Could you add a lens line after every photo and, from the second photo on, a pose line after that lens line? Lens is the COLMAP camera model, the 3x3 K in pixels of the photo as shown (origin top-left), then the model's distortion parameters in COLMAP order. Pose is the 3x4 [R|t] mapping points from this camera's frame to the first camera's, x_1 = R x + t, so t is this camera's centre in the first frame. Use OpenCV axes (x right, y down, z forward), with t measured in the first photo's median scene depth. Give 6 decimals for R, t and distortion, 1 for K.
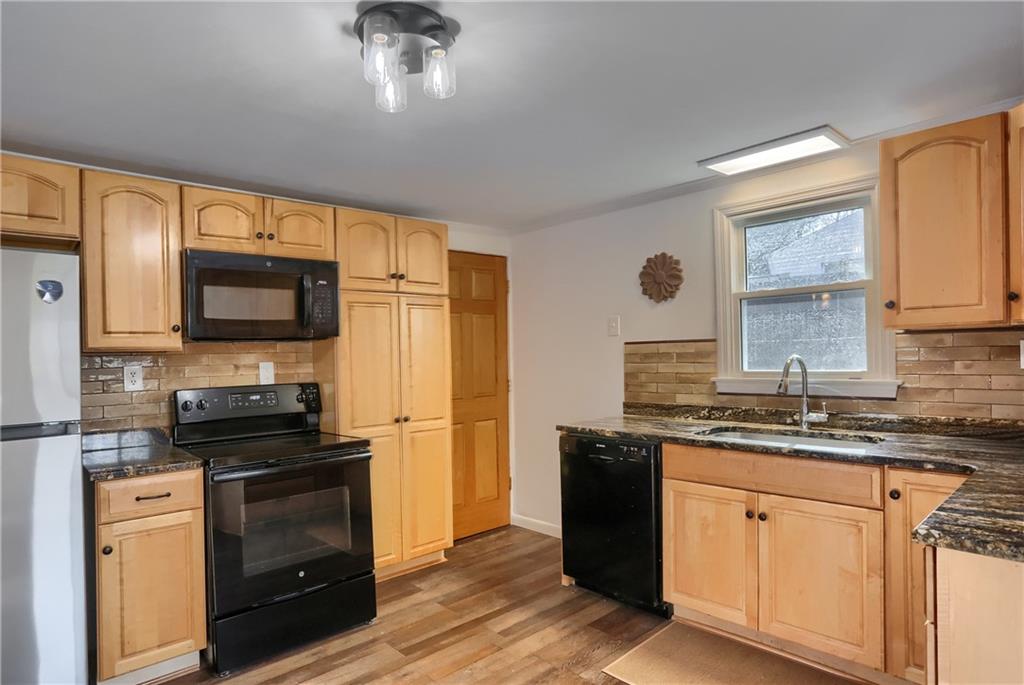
lens RADIAL K [[600.6, 0, 509.0], [0, 600.6, 356.2], [0, 0, 1]] dist [-0.001190, 0.000467]
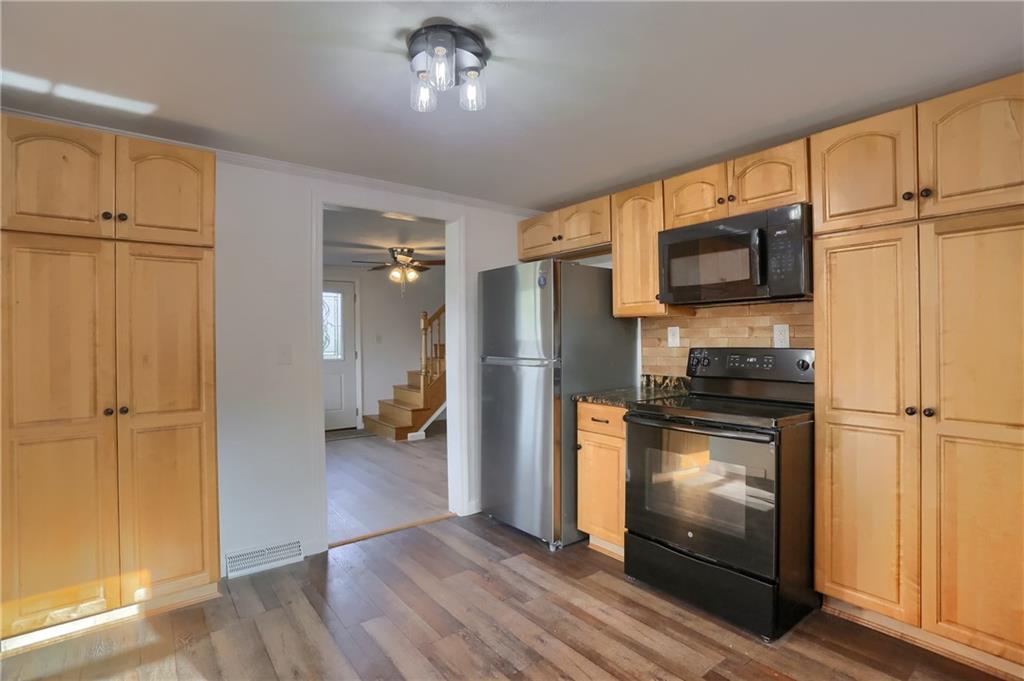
lens RADIAL K [[519.3, 0, 506.3], [0, 519.3, 334.4], [0, 0, 1]] dist [-0.000548, 0.001410]
pose [[-0.096614, 0.019127, -0.995138, 0.483093], [0.007649, 0.999800, 0.018474, 0.007313], [0.995293, -0.005827, -0.096741, 0.688007]]
